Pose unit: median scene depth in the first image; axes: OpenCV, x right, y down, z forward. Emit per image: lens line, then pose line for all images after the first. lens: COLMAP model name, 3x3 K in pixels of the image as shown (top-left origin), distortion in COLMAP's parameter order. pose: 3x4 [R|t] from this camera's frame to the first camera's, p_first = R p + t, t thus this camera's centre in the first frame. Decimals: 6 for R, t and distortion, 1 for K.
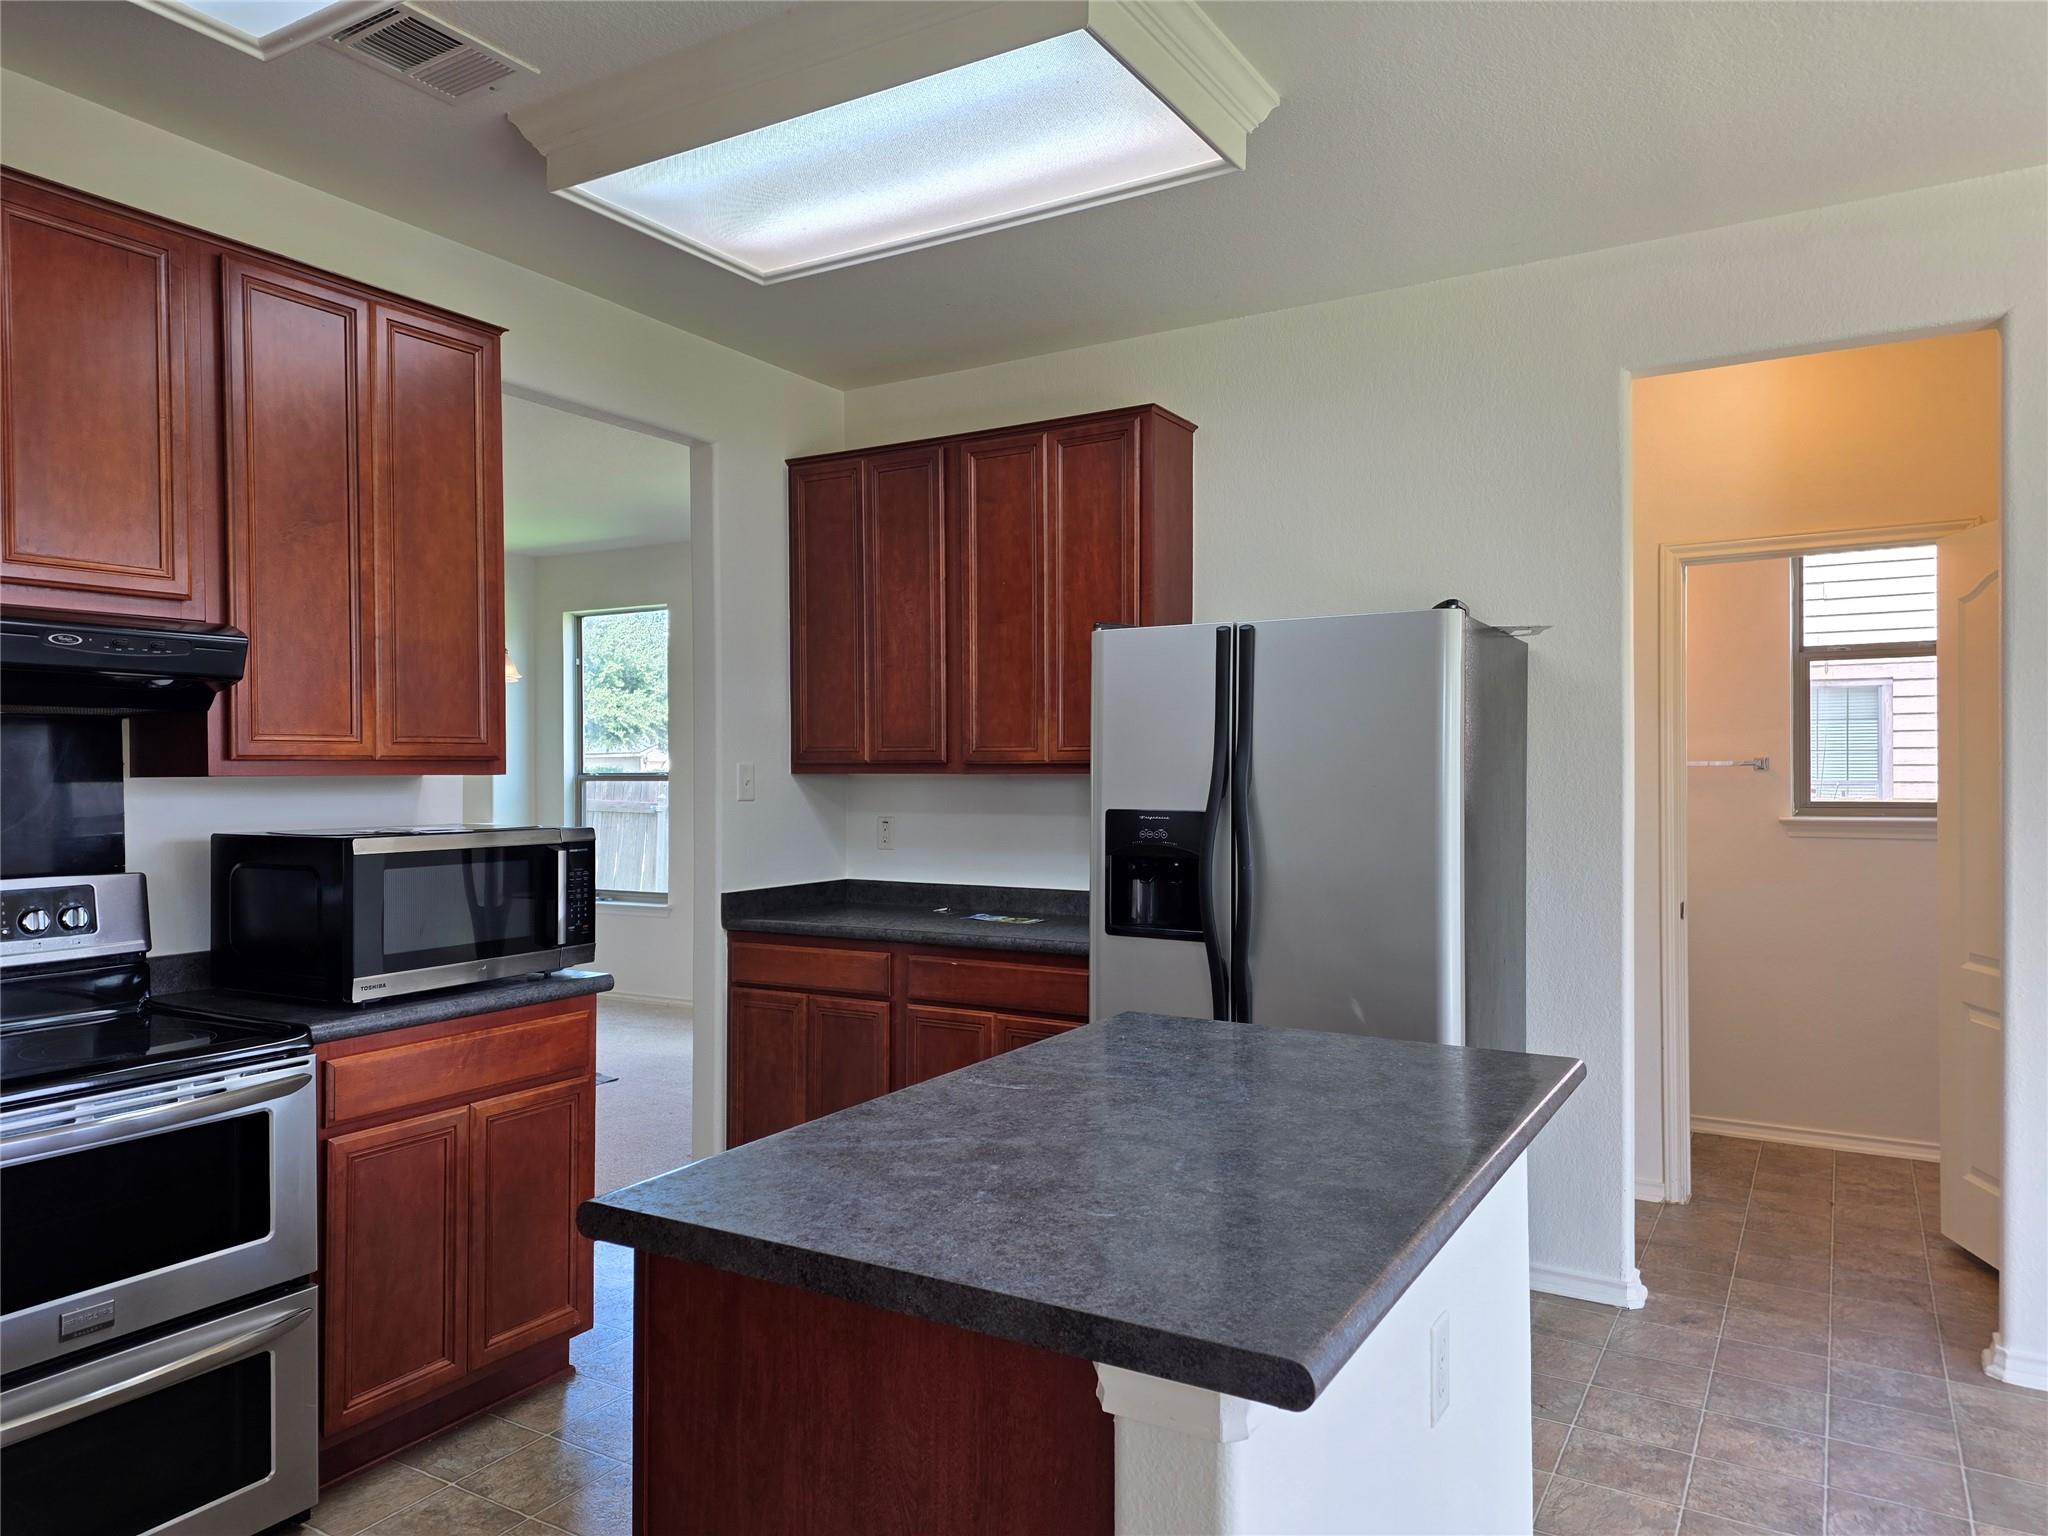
lens RADIAL K [[1376.4, 0, 1027.4], [0, 1376.4, 769.8], [0, 0, 1]] dist [0.053864, -0.021122]
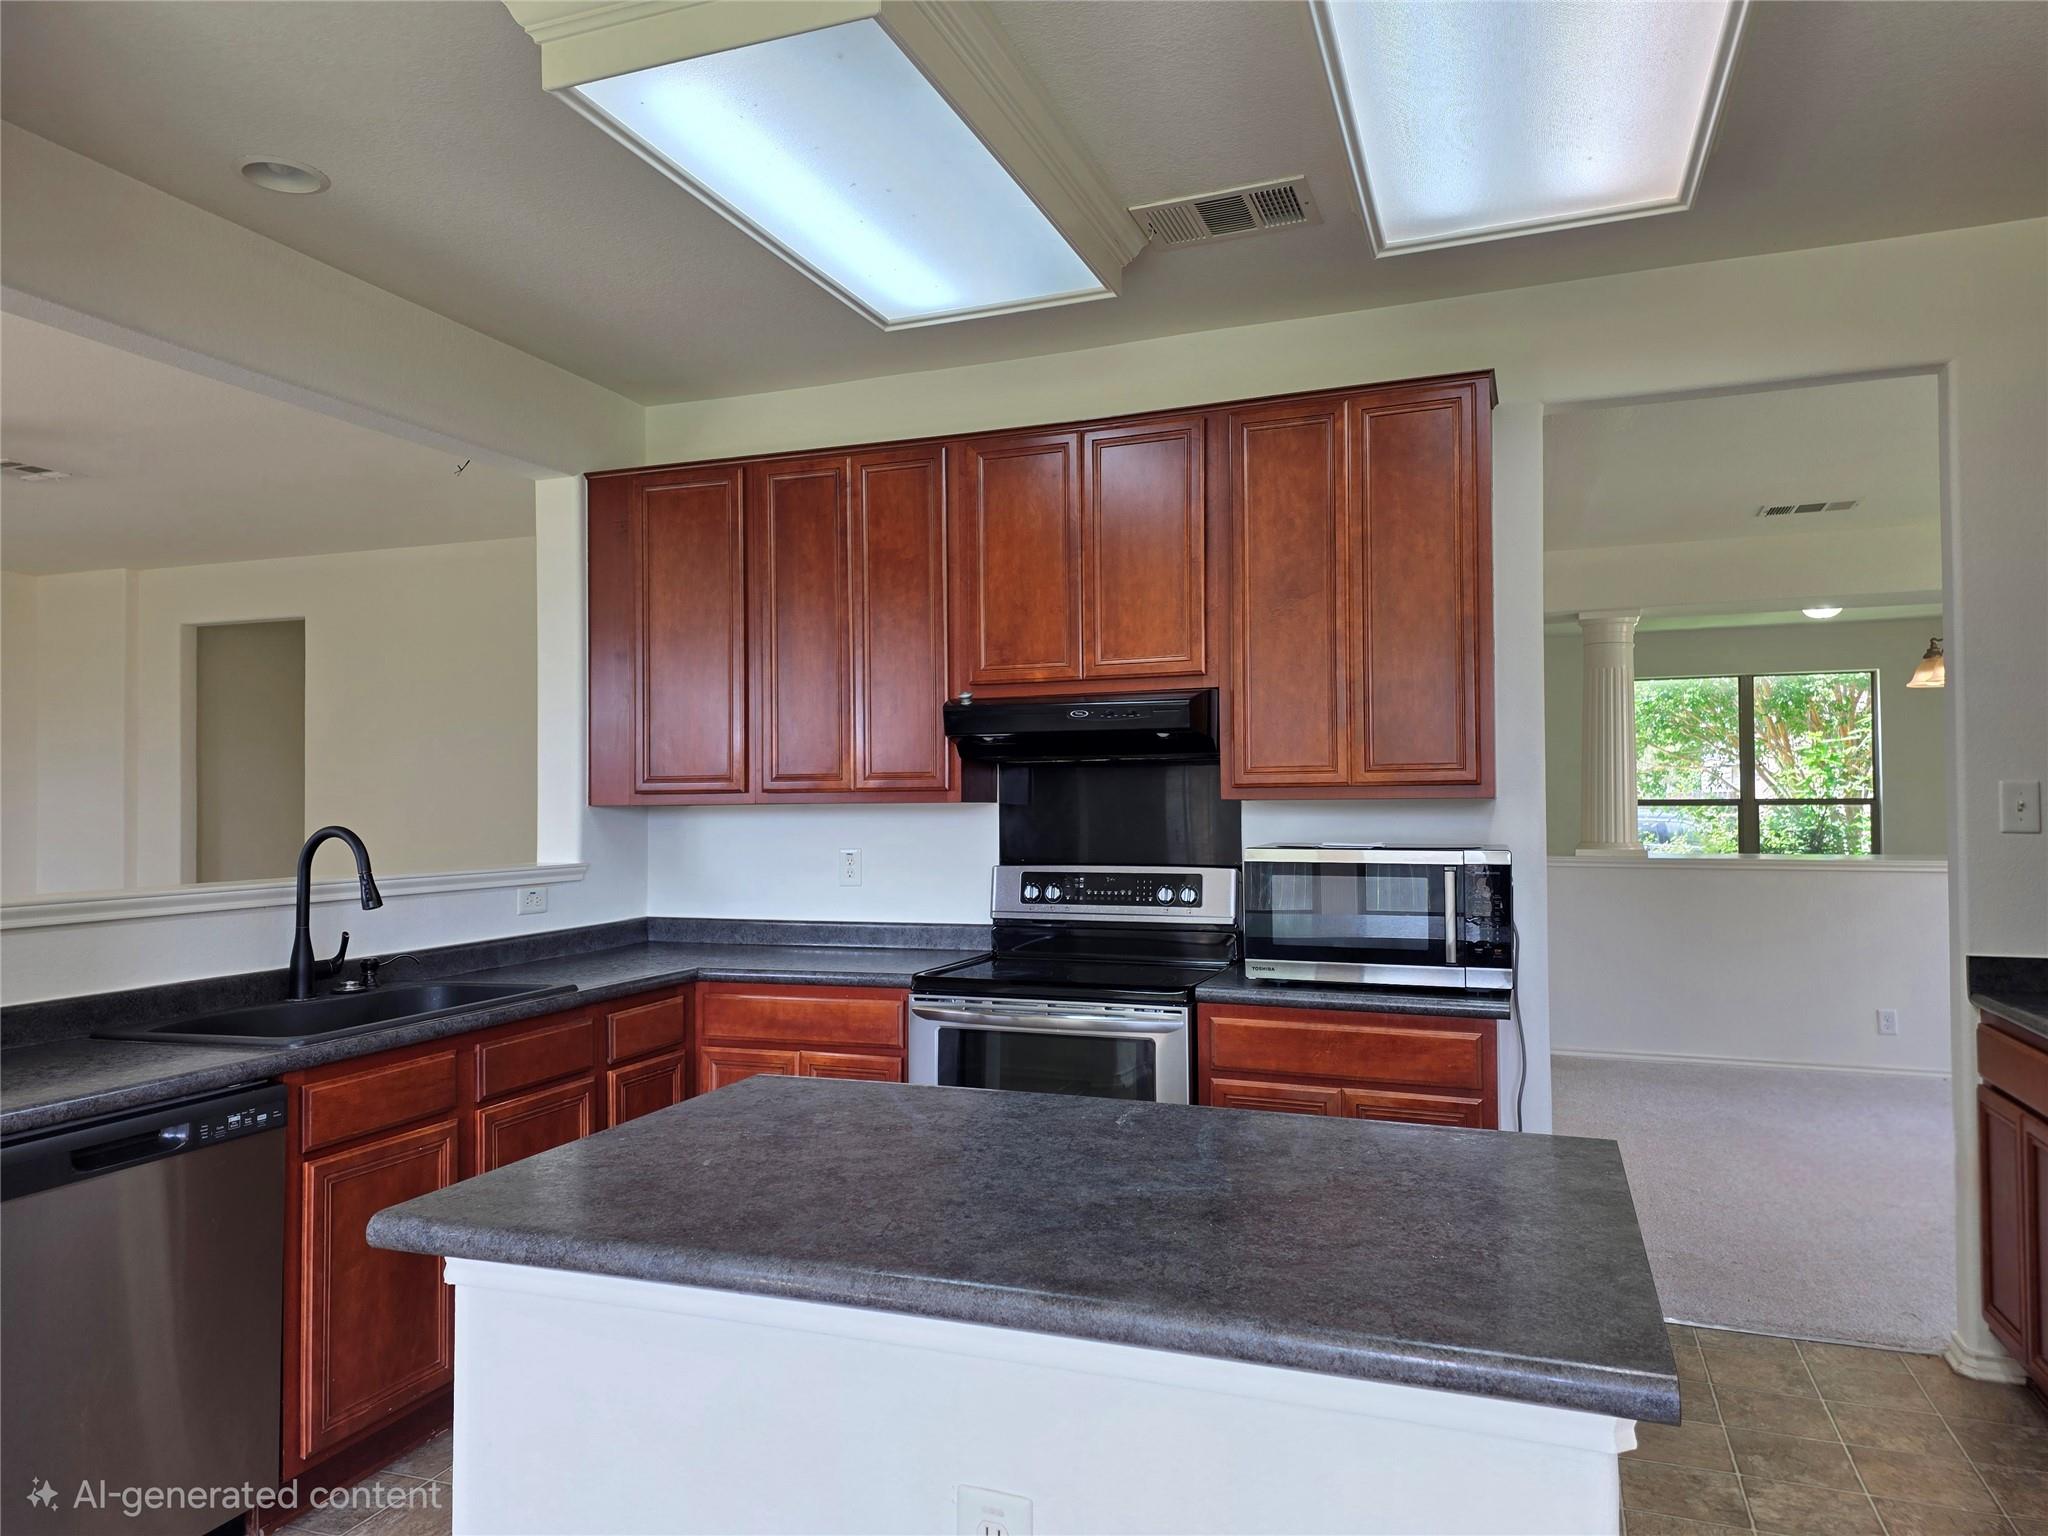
lens RADIAL K [[1376.4, 0, 1020.8], [0, 1376.4, 774.3], [0, 0, 1]] dist [0.053864, -0.021122]
pose [[0.171452, -0.017477, -0.985037, 0.712579], [0.006609, 0.999841, -0.016589, 0.001036], [0.985170, -0.003666, 0.171540, 0.578516]]
